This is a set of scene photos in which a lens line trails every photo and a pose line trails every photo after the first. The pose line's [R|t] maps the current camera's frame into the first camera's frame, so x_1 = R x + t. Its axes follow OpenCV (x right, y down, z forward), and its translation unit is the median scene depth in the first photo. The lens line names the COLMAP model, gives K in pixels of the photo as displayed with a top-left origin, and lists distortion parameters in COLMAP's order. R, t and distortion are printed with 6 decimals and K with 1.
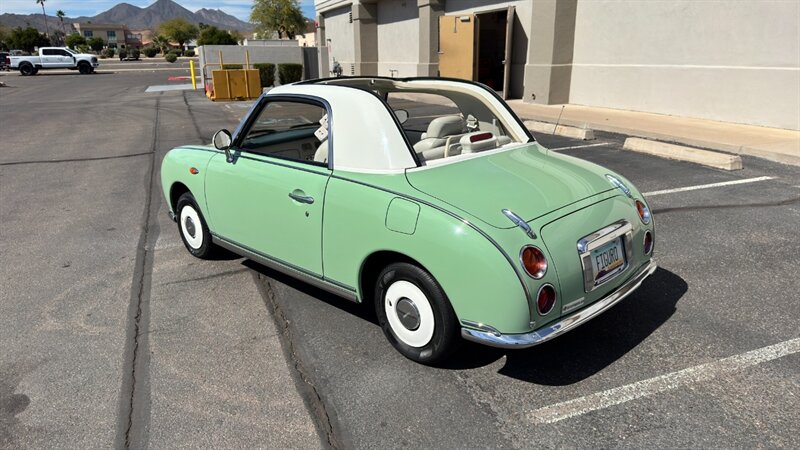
lens RADIAL K [[568.4, 0, 400.5], [0, 568.4, 225.2], [0, 0, 1]] dist [0.030157, -0.039212]
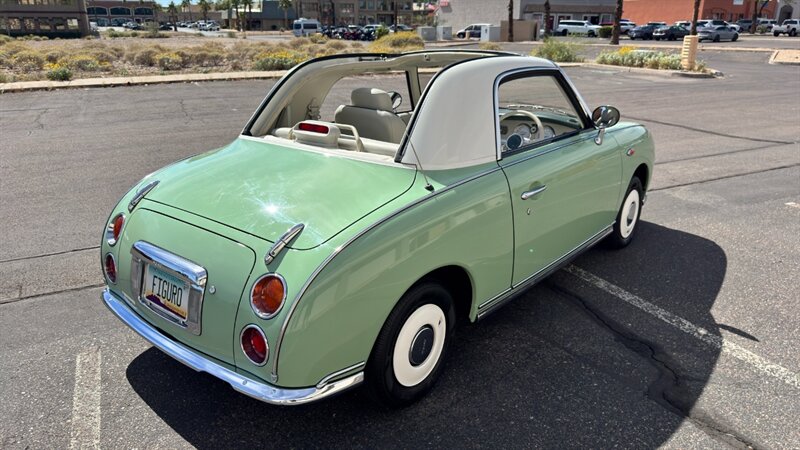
lens RADIAL K [[568.4, 0, 401.4], [0, 568.4, 227.4], [0, 0, 1]] dist [0.030157, -0.039212]
pose [[0.095795, 0.342023, -0.934796, 0.950524], [-0.287386, 0.908626, 0.302997, -0.304968], [0.953012, 0.239622, 0.185334, 0.988598]]
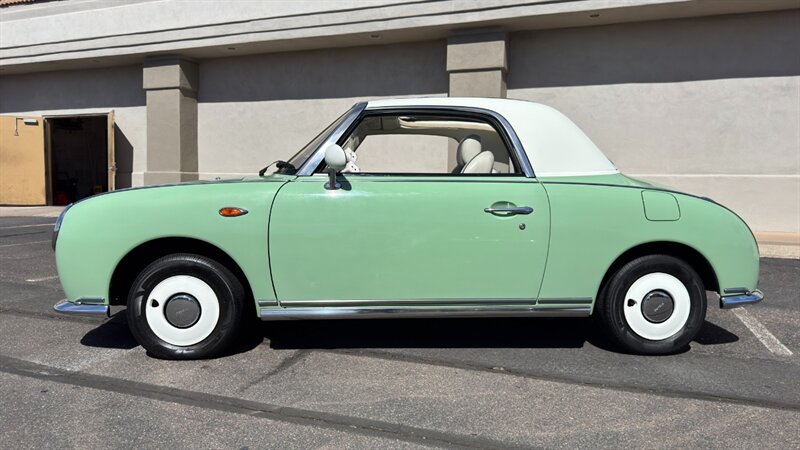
lens RADIAL K [[568.4, 0, 402.3], [0, 568.4, 220.3], [0, 0, 1]] dist [0.030157, -0.039212]
pose [[0.662539, -0.013766, 0.748901, -0.918391], [0.190249, 0.970135, -0.150477, 0.064759], [-0.724463, 0.242175, 0.645372, 0.546368]]
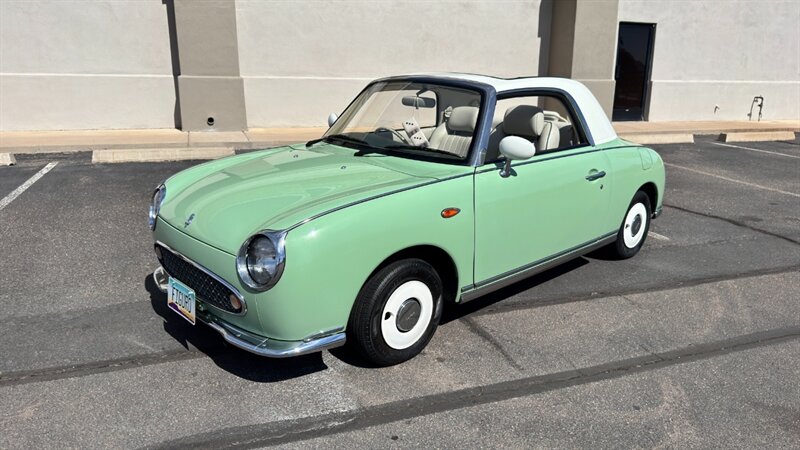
lens RADIAL K [[568.4, 0, 403.3], [0, 568.4, 225.5], [0, 0, 1]] dist [0.030157, -0.039212]
pose [[0.032189, -0.250546, 0.967570, -1.281666], [0.272570, 0.933578, 0.232676, -0.317263], [-0.961597, 0.256240, 0.098342, 1.253060]]
